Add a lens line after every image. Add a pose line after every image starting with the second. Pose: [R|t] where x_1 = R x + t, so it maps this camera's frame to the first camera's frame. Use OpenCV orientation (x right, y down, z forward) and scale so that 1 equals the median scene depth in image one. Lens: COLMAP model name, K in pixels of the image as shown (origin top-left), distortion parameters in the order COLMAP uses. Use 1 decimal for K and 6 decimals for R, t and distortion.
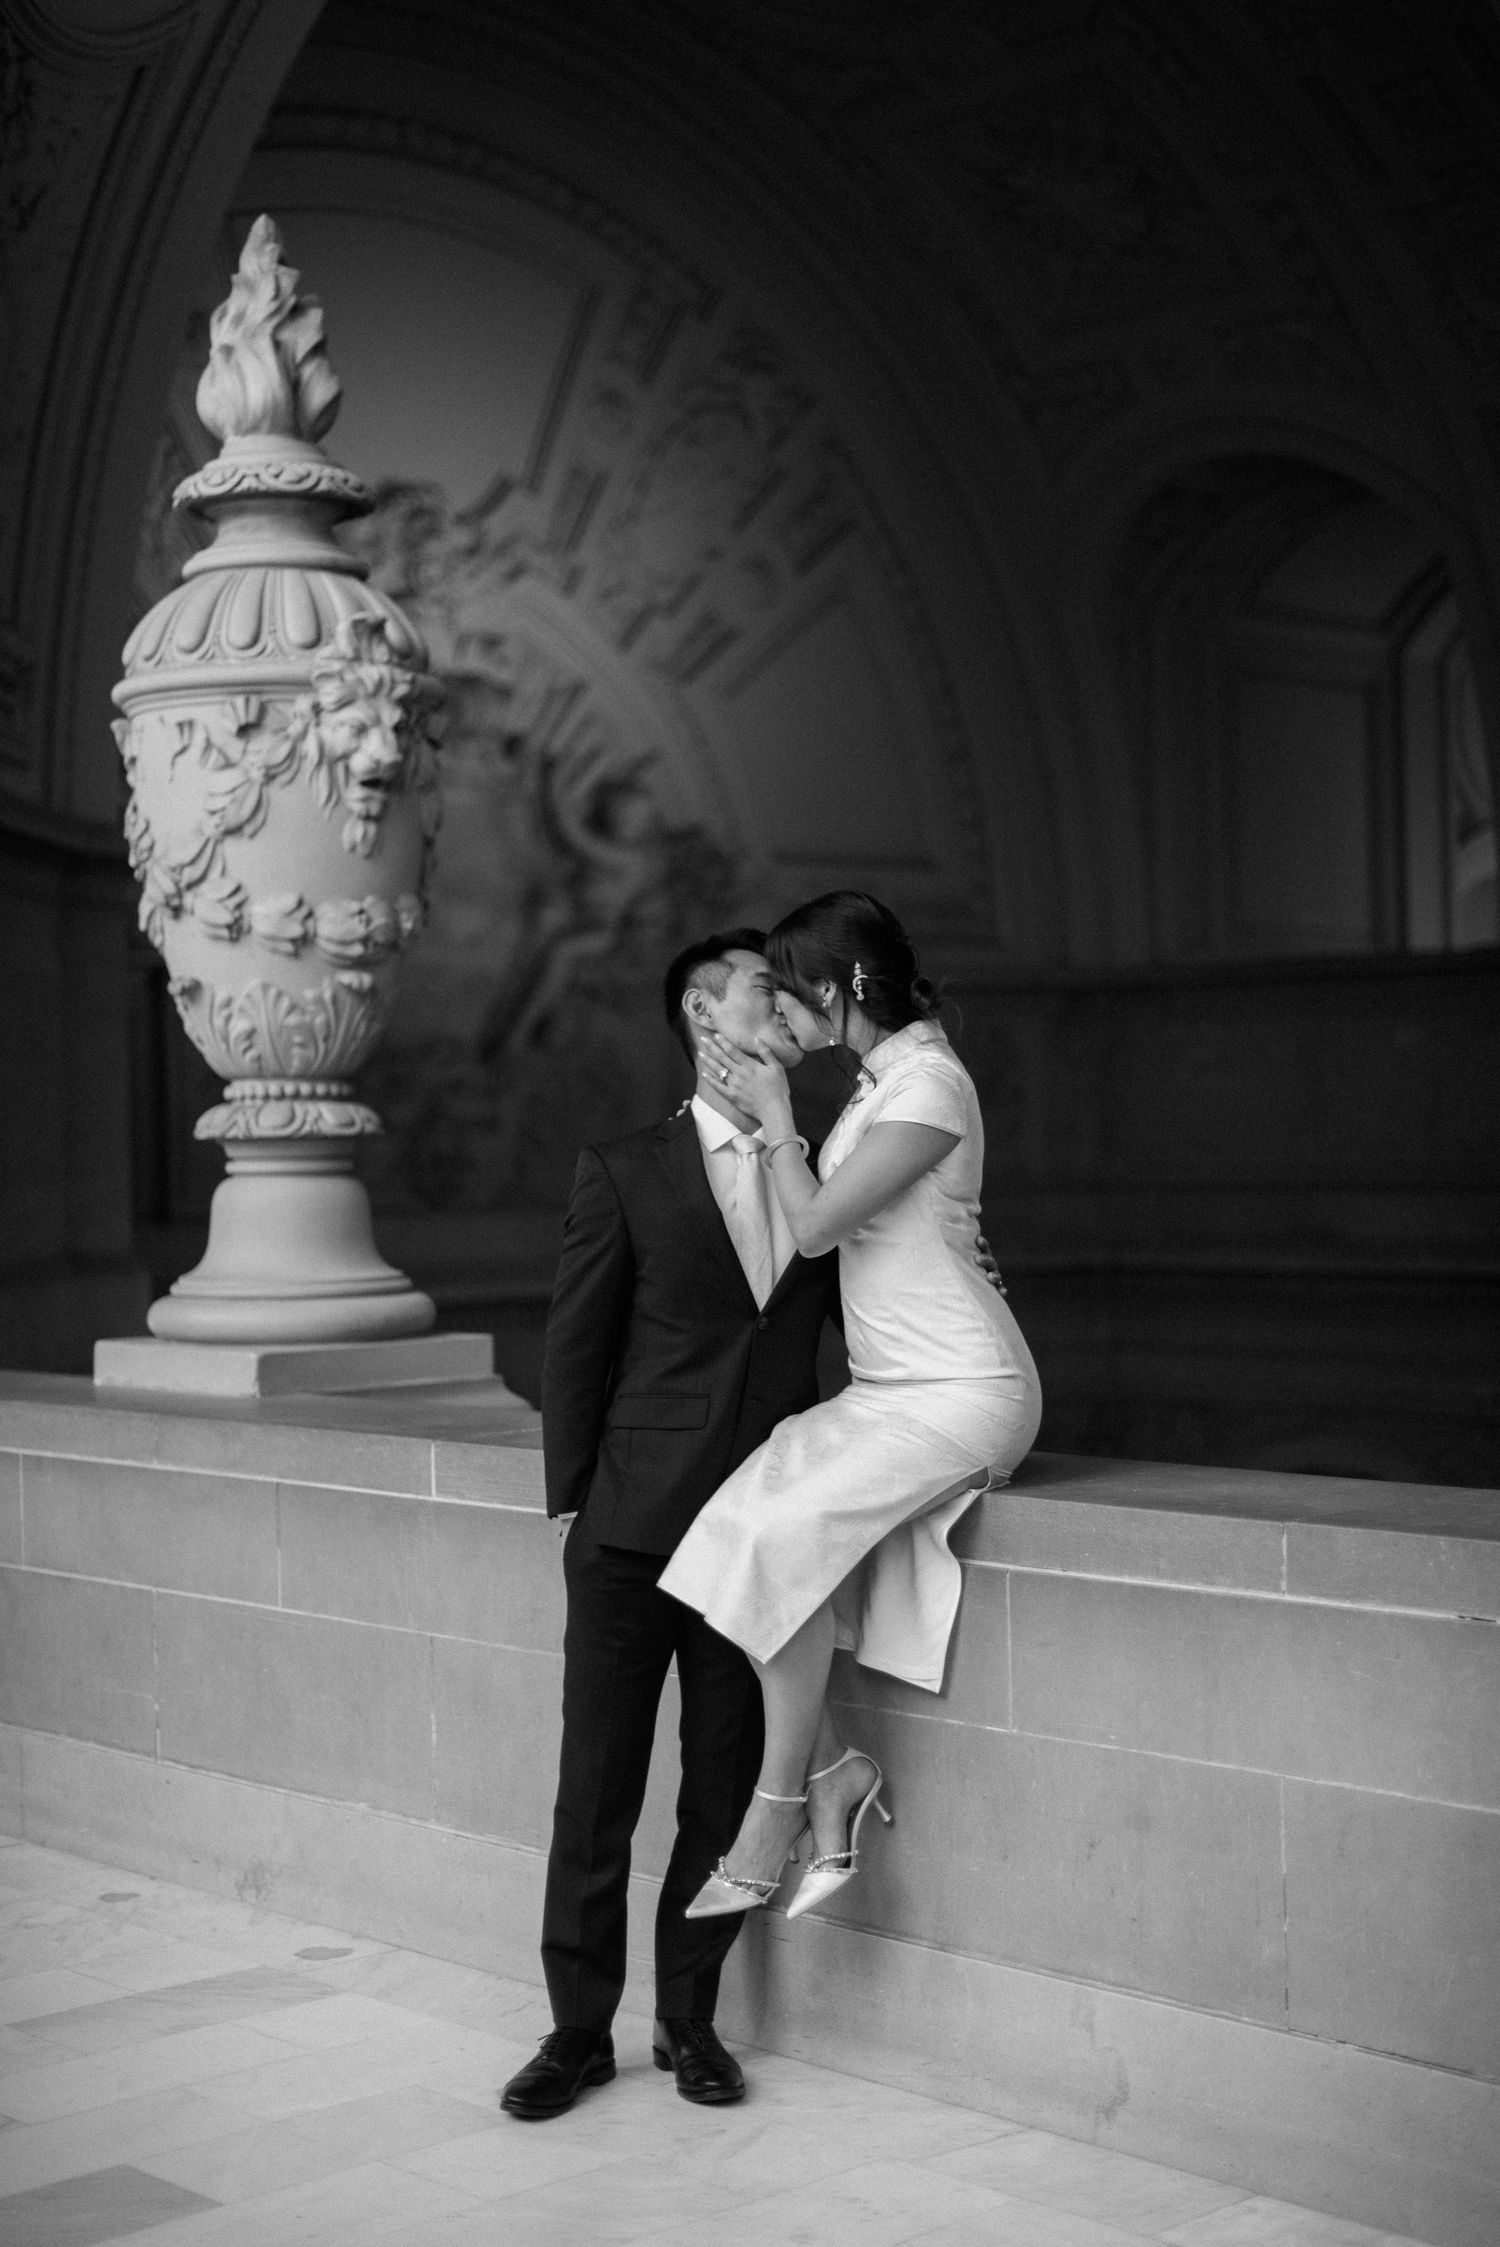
lens RADIAL K [[3181.9, 0, 750.3], [0, 3181.9, 1178.1], [0, 0, 1]] dist [-0.002208, 0.093556]
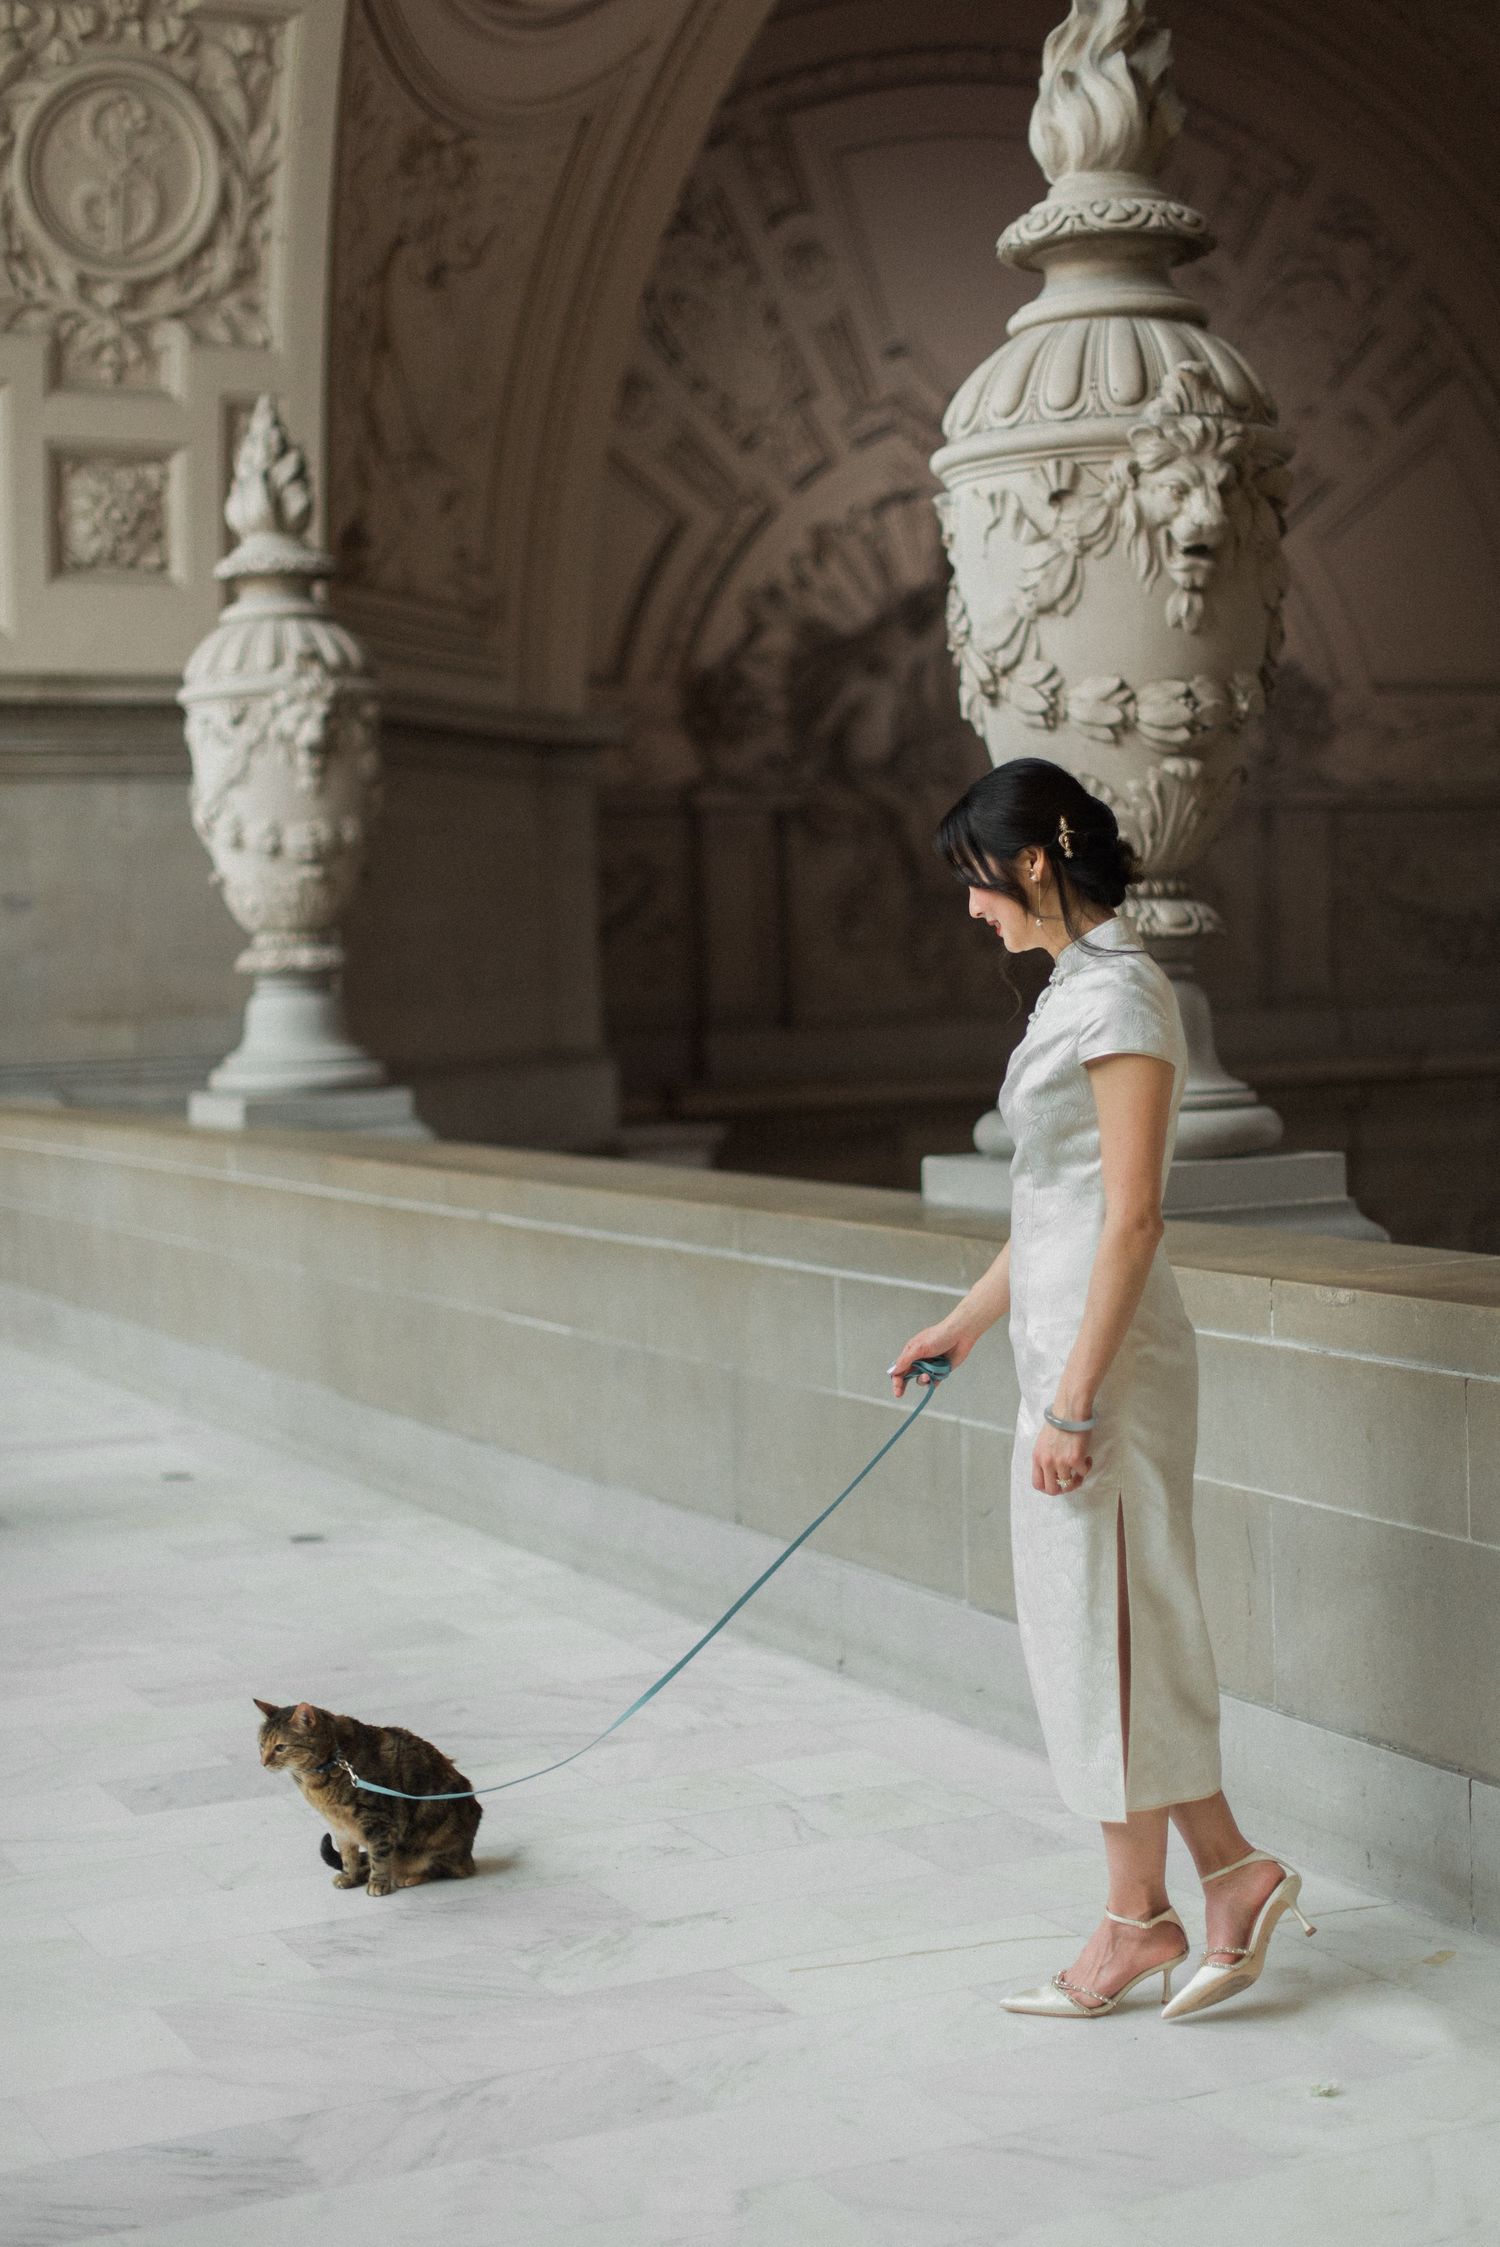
lens RADIAL K [[3181.9, 0, 750.3], [0, 3181.9, 1178.1], [0, 0, 1]] dist [-0.002208, 0.093556]
pose [[0.953239, 0.007786, -0.302118, 0.569017], [0.010735, 0.998165, 0.059594, -0.000591], [0.302028, -0.060051, 0.951406, -0.477324]]
